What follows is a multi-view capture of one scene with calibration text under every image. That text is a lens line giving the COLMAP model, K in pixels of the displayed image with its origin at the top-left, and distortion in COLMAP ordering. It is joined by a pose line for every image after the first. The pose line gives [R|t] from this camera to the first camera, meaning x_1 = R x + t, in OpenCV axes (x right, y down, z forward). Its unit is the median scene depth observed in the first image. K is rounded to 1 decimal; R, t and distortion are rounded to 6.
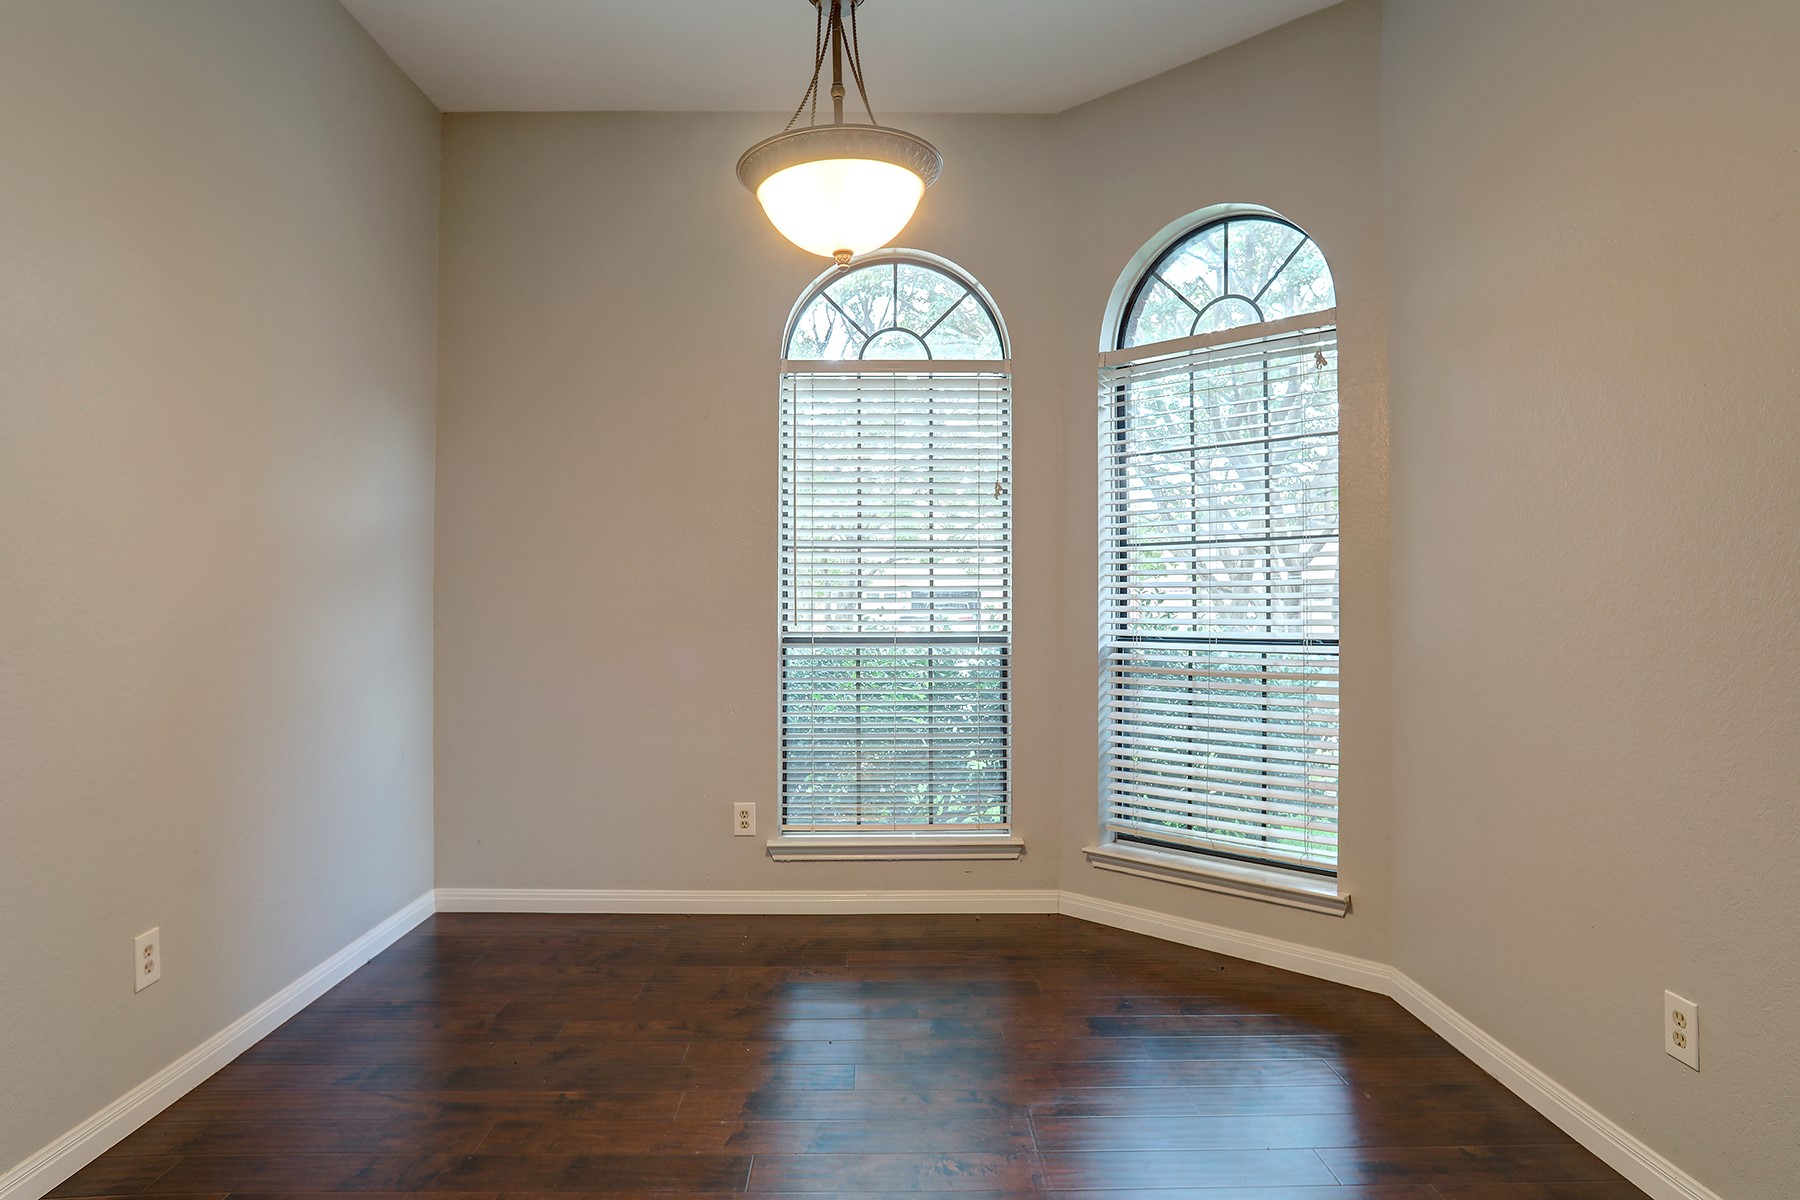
lens RADIAL K [[1097.2, 0, 900.0], [0, 1097.2, 600.0], [0, 0, 1]] dist [-0.000088, 0.000032]
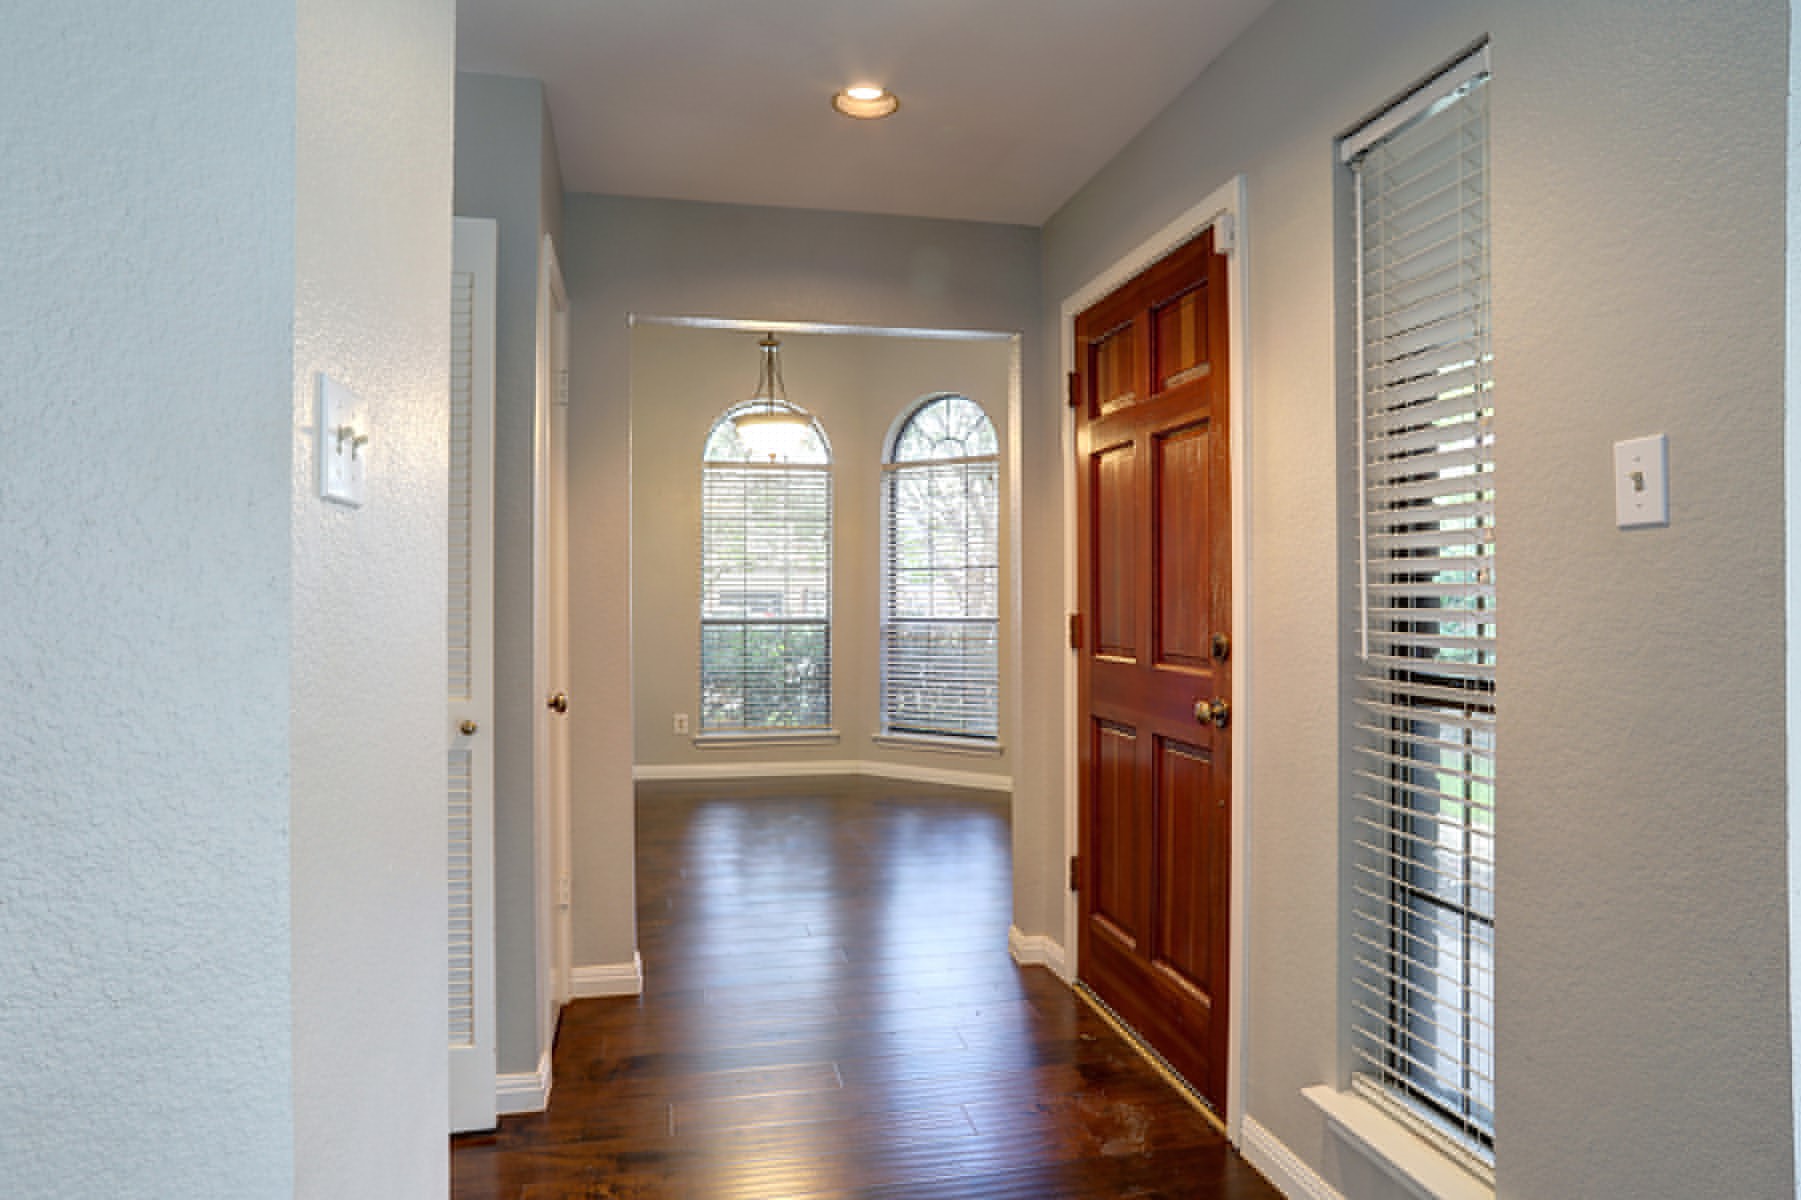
lens RADIAL K [[1061.2, 0, 900.5], [0, 1061.2, 600.0], [0, 0, 1]] dist [-0.059461, 0.000695]
pose [[0.980325, 0.001826, 0.197384, -0.132185], [-0.003388, 0.999966, 0.007579, -0.012021], [-0.197363, -0.008099, 0.980297, -0.722409]]
